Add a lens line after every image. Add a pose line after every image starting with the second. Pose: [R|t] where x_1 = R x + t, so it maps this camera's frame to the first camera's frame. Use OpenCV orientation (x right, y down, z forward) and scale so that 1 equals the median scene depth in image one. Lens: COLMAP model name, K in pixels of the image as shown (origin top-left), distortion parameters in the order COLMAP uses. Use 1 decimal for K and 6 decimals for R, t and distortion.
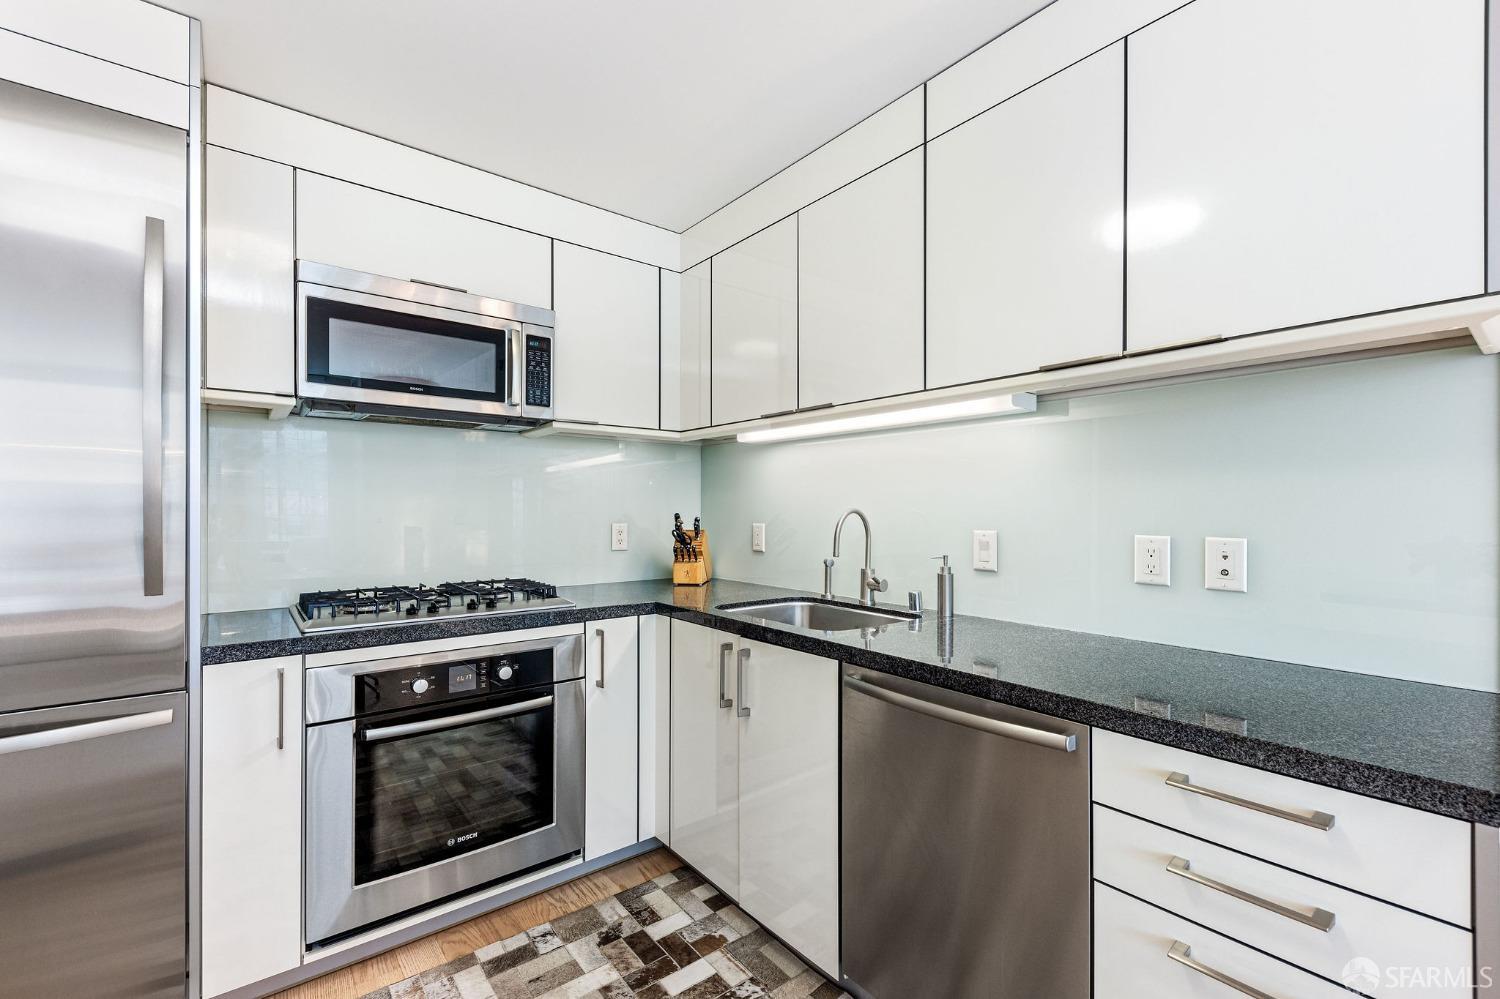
lens RADIAL K [[649.9, 0, 755.9], [0, 649.9, 506.3], [0, 0, 1]] dist [0.012896, -0.000048]
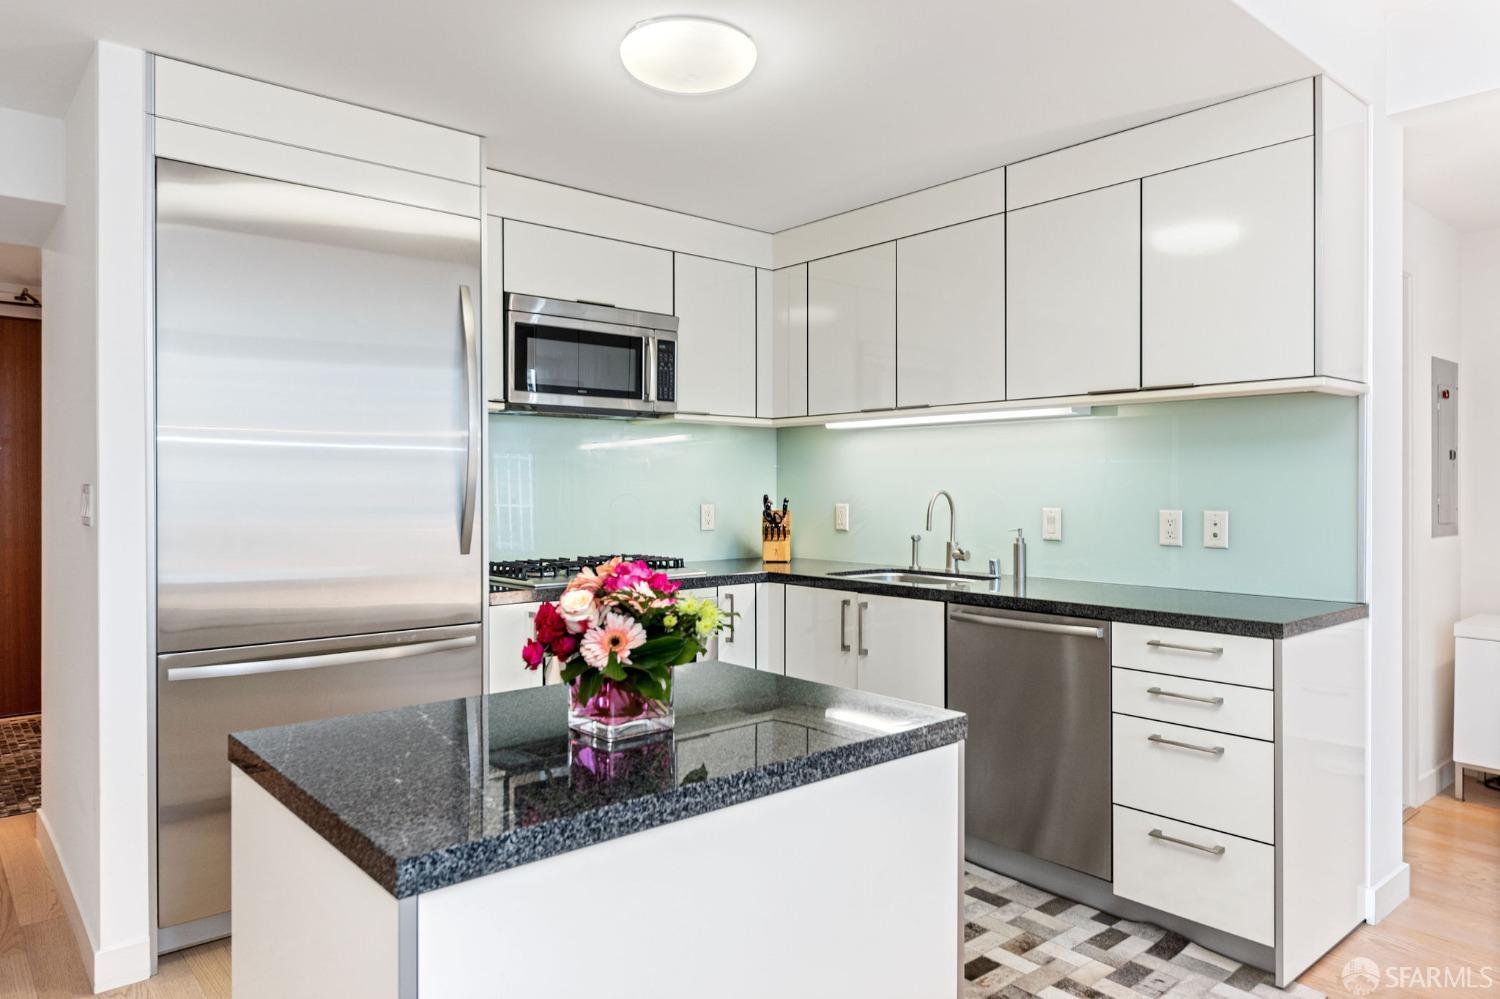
lens RADIAL K [[983.7, 0, 747.0], [0, 983.7, 493.8], [0, 0, 1]] dist [-0.002705, -0.000406]
pose [[0.999578, -0.002485, 0.028931, -0.253024], [0.002190, 0.999945, 0.010213, -0.009088], [-0.028955, -0.010145, 0.999529, -0.766402]]
